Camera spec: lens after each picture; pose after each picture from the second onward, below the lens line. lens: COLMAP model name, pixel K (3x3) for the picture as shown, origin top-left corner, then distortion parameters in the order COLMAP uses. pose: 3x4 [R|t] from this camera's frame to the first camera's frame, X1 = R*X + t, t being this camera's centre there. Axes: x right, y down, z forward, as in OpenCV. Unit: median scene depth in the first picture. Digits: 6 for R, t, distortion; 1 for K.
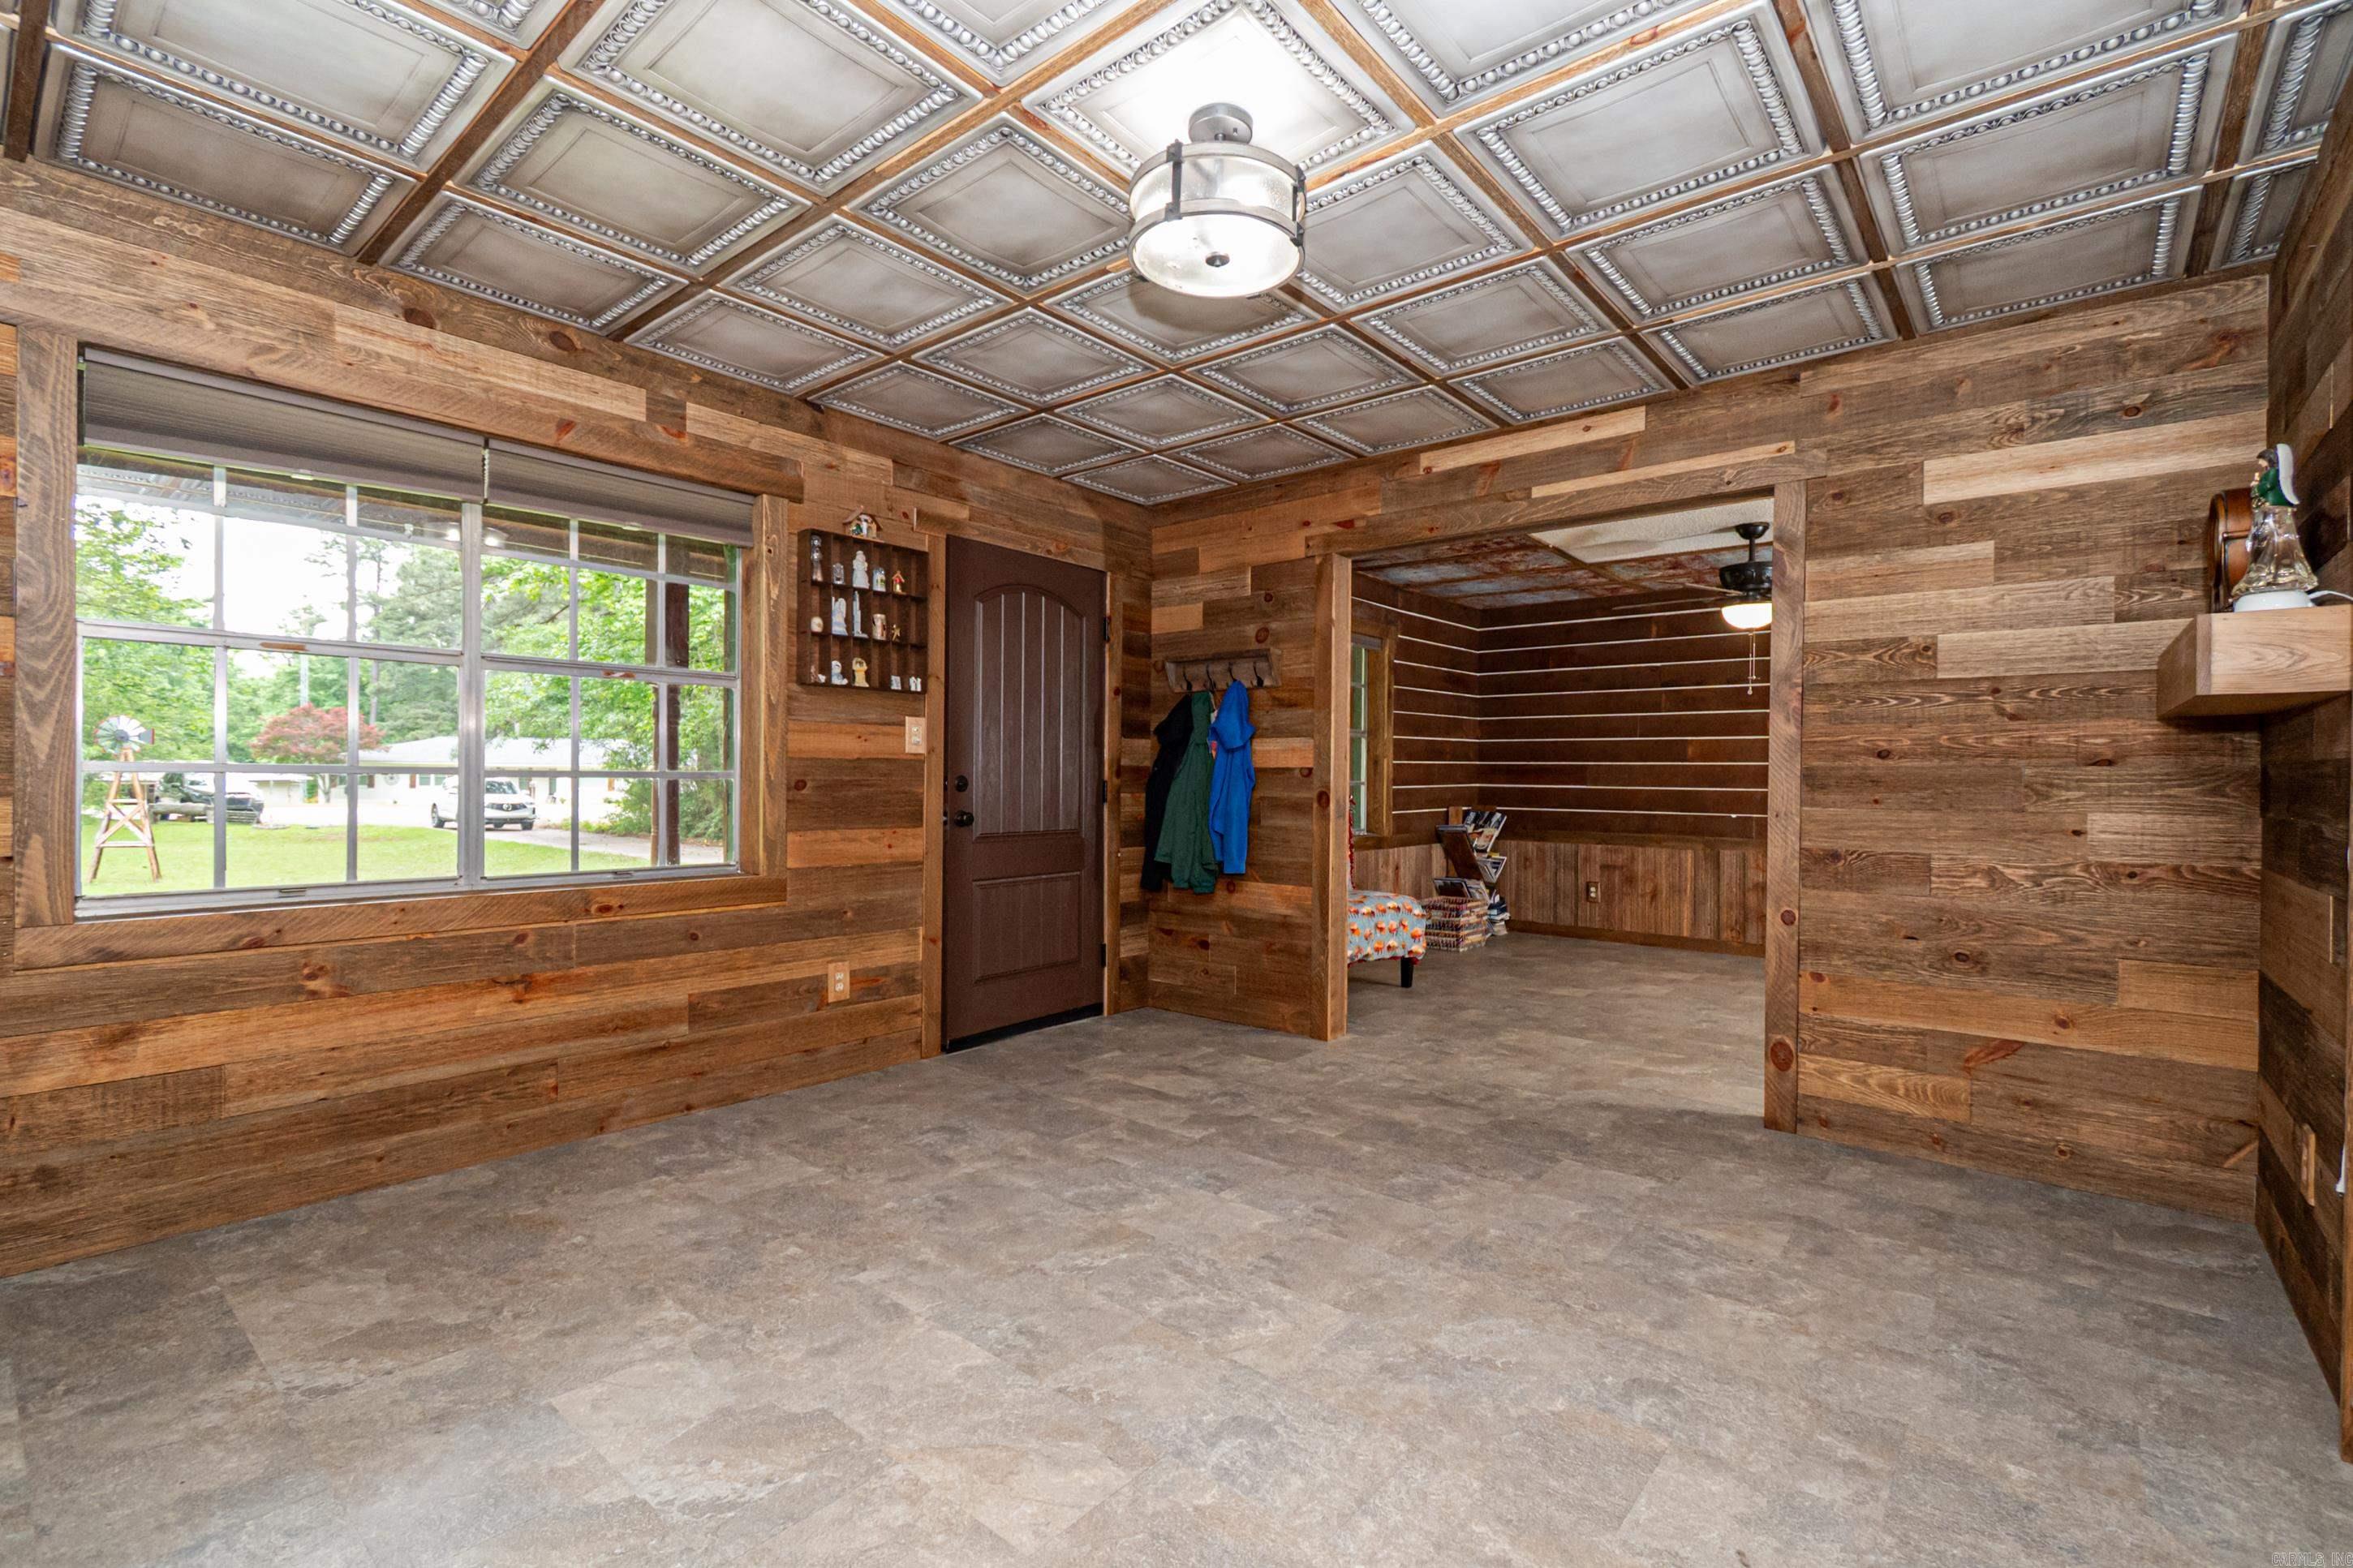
lens RADIAL K [[1043.2, 0, 1176.5], [0, 1043.2, 784.0], [0, 0, 1]] dist [0.008277, -0.005491]
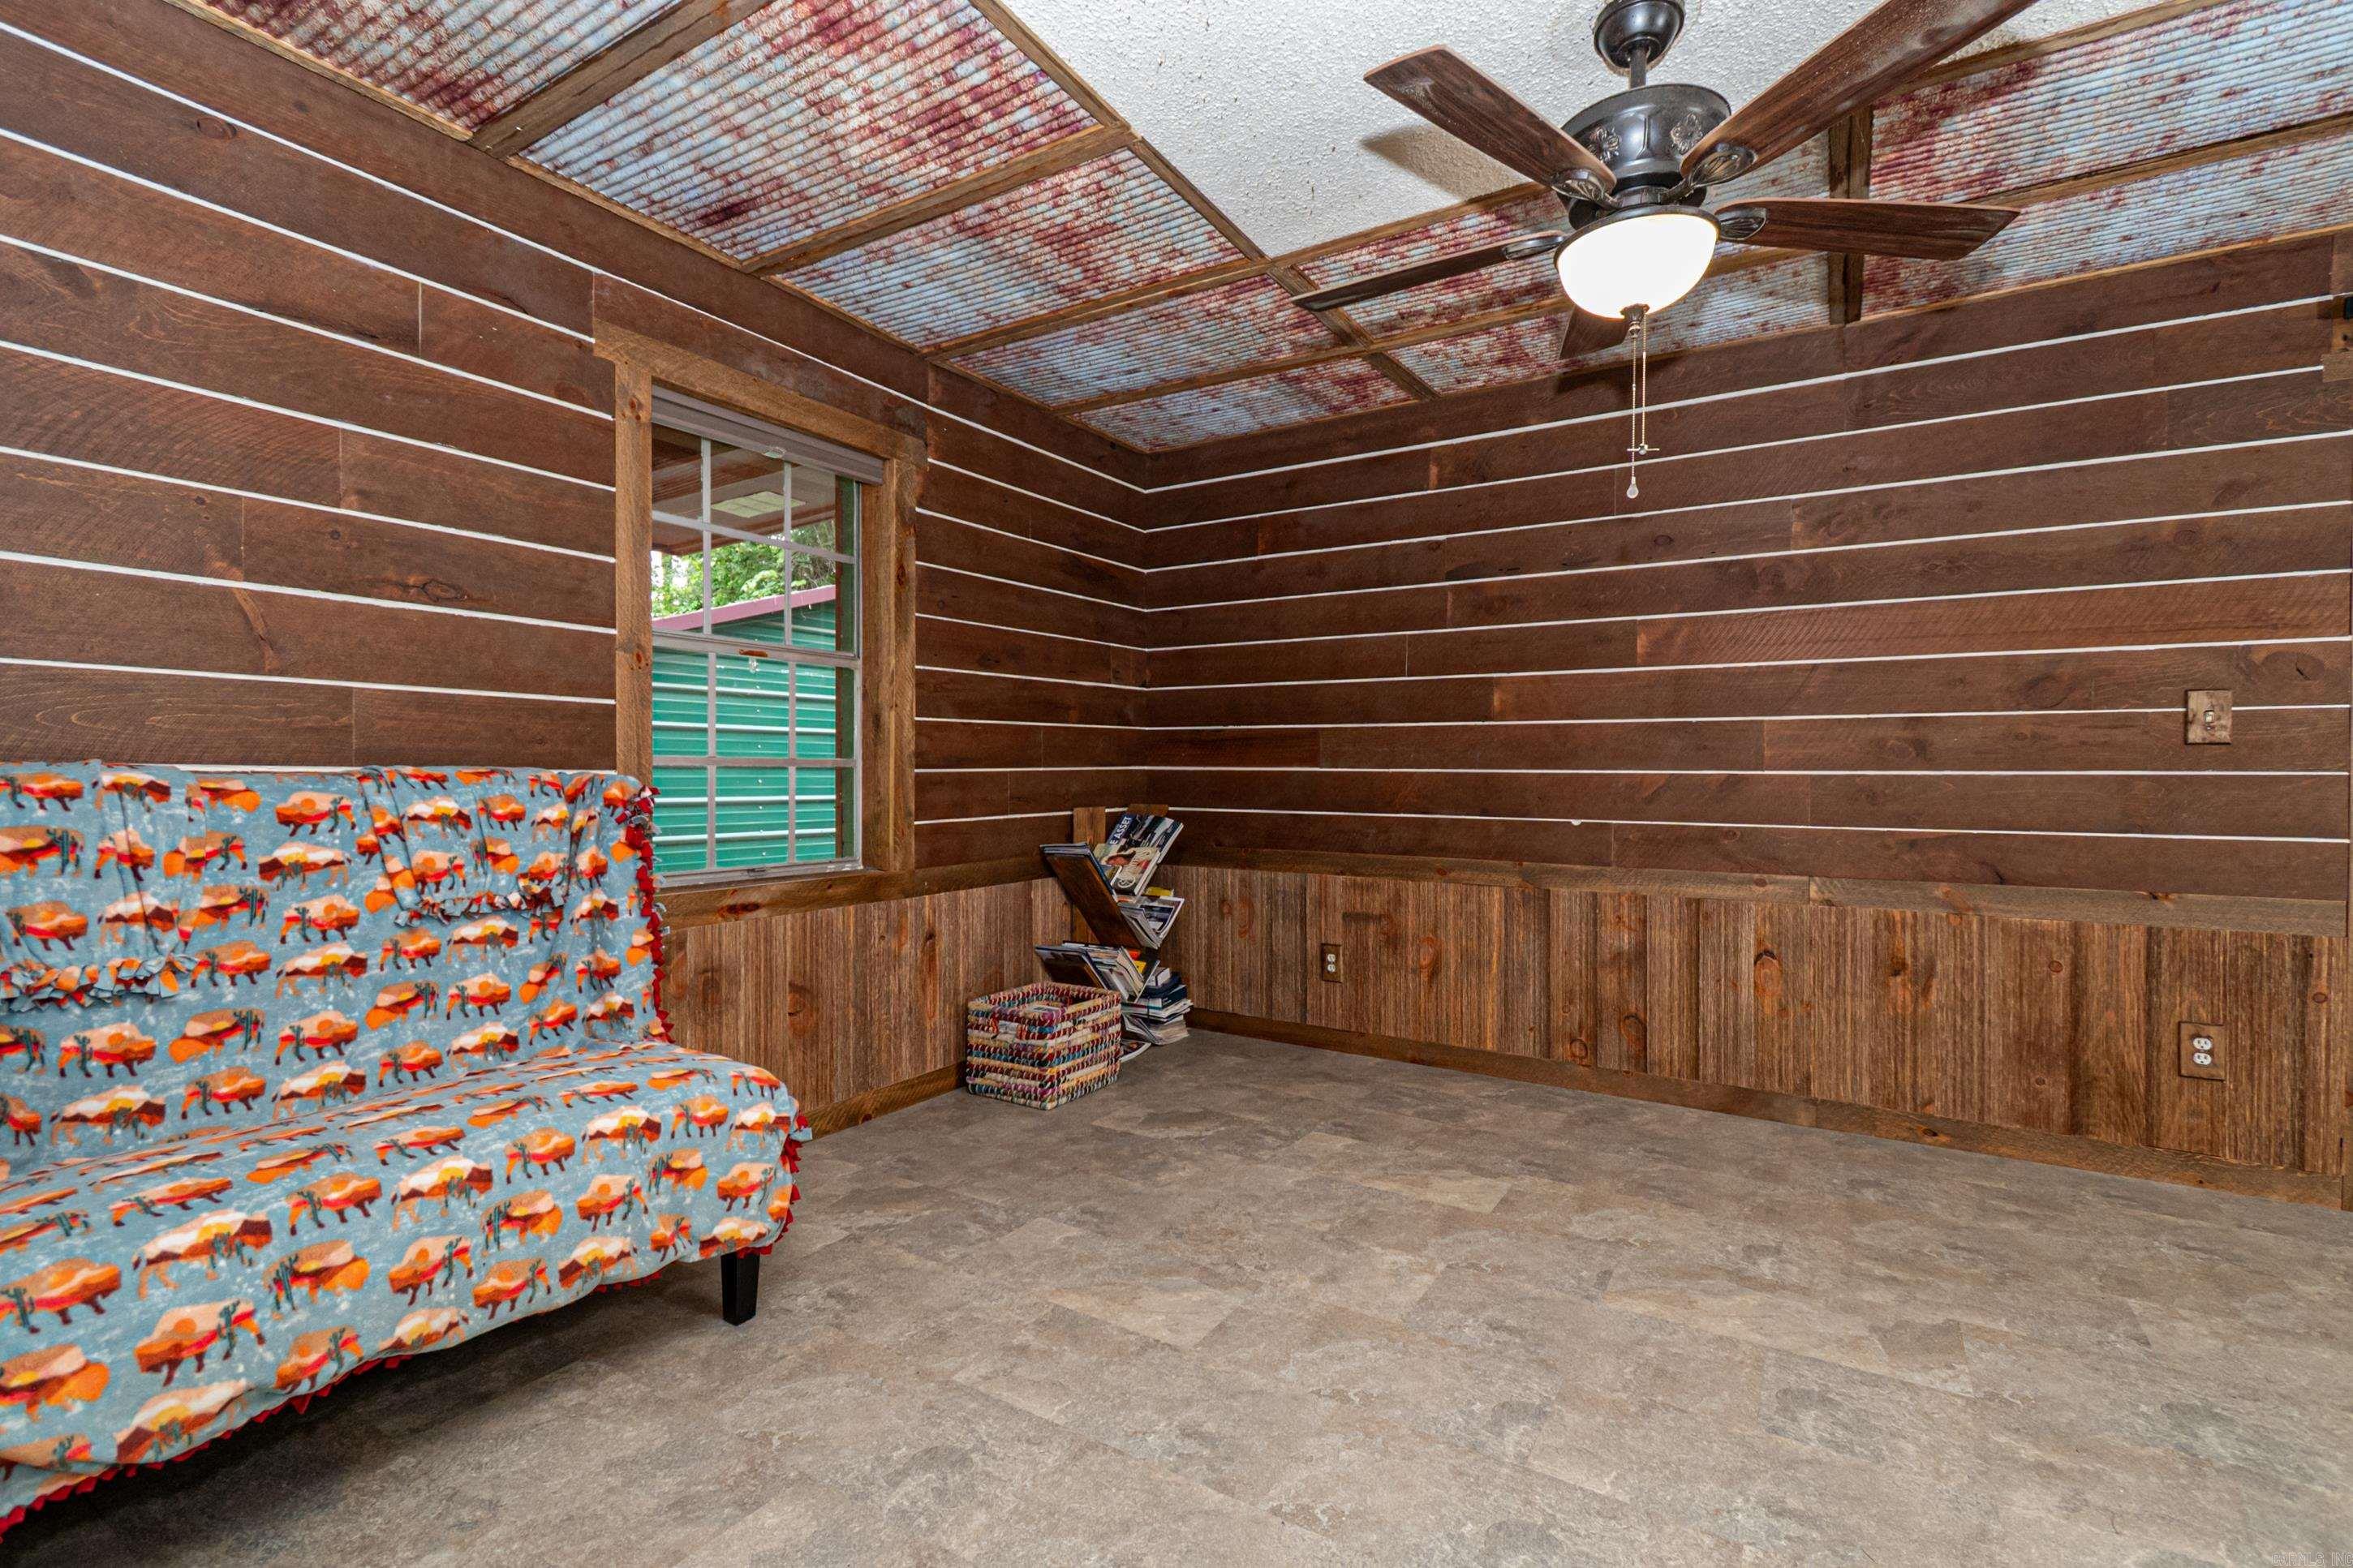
lens RADIAL K [[1043.2, 0, 1176.5], [0, 1043.2, 784.0], [0, 0, 1]] dist [0.008277, -0.005491]
pose [[0.990469, -0.006856, 0.137566, 0.264941], [0.005808, 0.999951, 0.008022, 0.006126], [-0.137614, -0.007146, 0.990460, 0.512157]]
